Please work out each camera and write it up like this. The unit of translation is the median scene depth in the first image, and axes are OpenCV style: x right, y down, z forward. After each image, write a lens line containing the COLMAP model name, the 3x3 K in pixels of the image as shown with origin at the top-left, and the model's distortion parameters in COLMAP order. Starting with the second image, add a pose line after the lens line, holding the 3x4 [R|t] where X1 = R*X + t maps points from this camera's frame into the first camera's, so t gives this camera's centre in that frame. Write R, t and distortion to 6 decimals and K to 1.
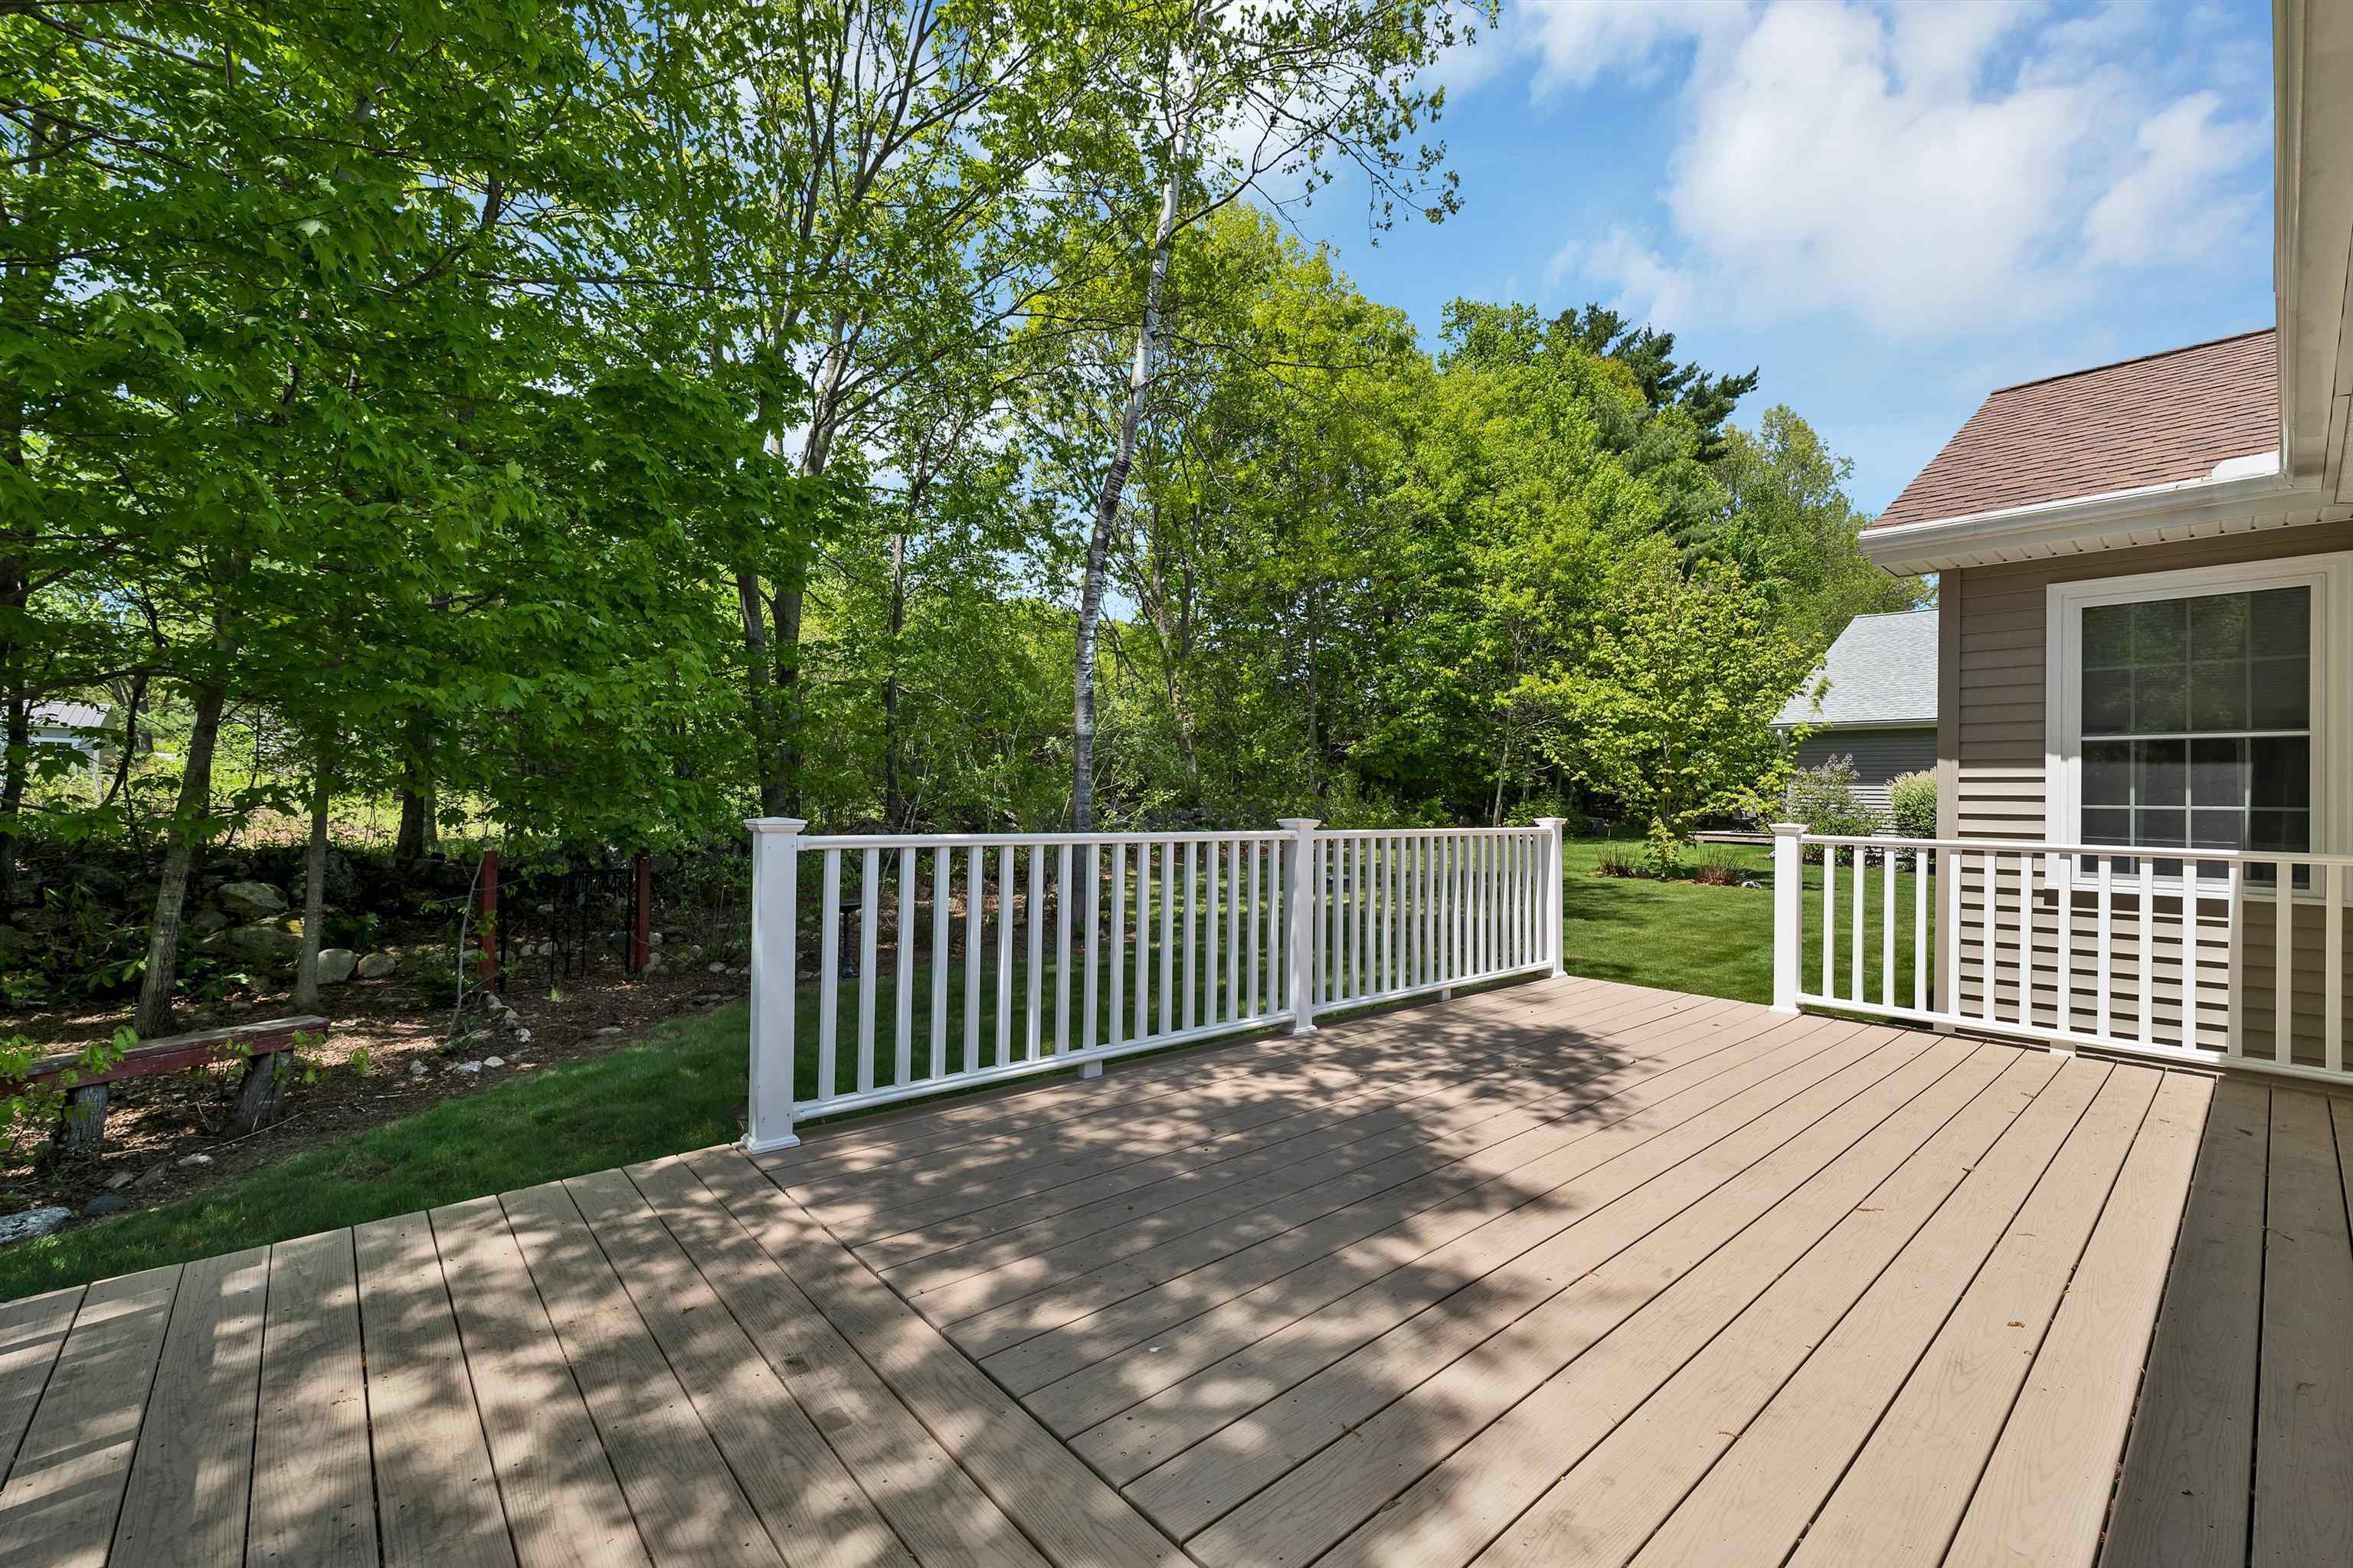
lens RADIAL K [[993.1, 0, 1180.9], [0, 993.1, 807.8], [0, 0, 1]] dist [0.000567, 0.000295]
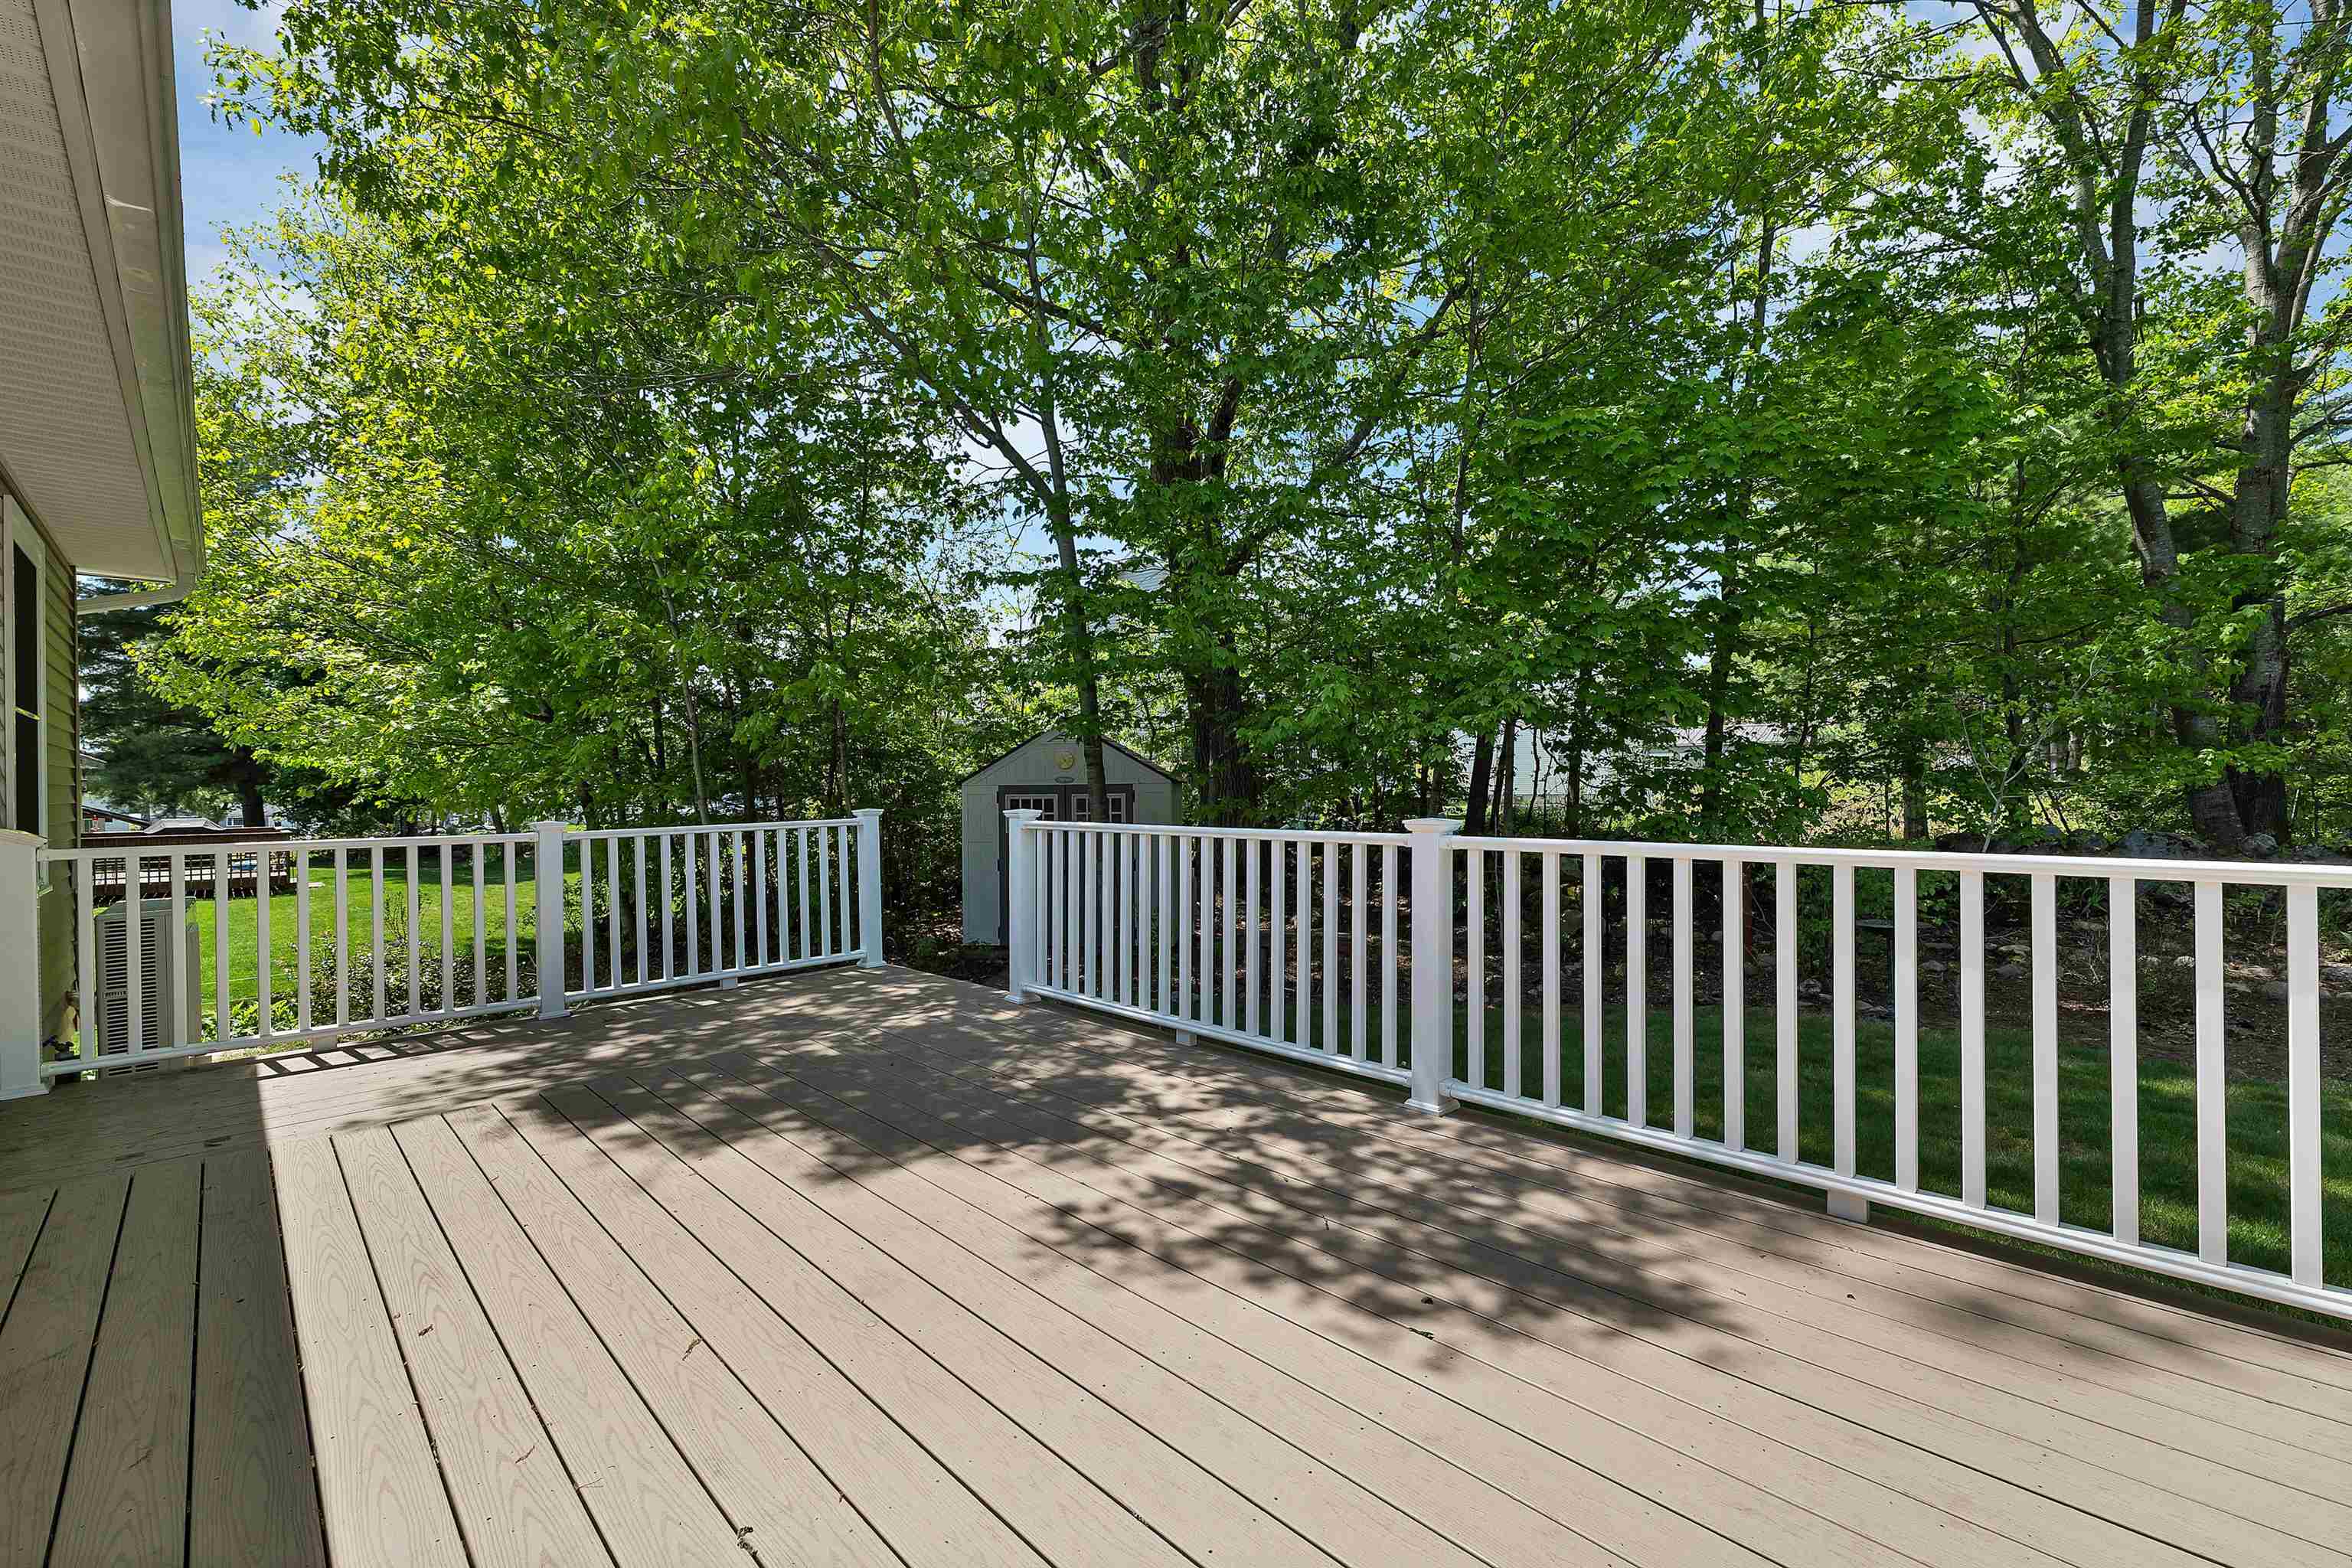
lens RADIAL K [[992.6, 0, 1180.4], [0, 992.6, 807.8], [0, 0, 1]] dist [0.000567, 0.000295]
pose [[0.038218, 0.008445, -0.999234, 1.063591], [-0.000767, 0.999964, 0.008422, -0.007225], [0.999269, 0.000445, 0.038224, 0.980674]]
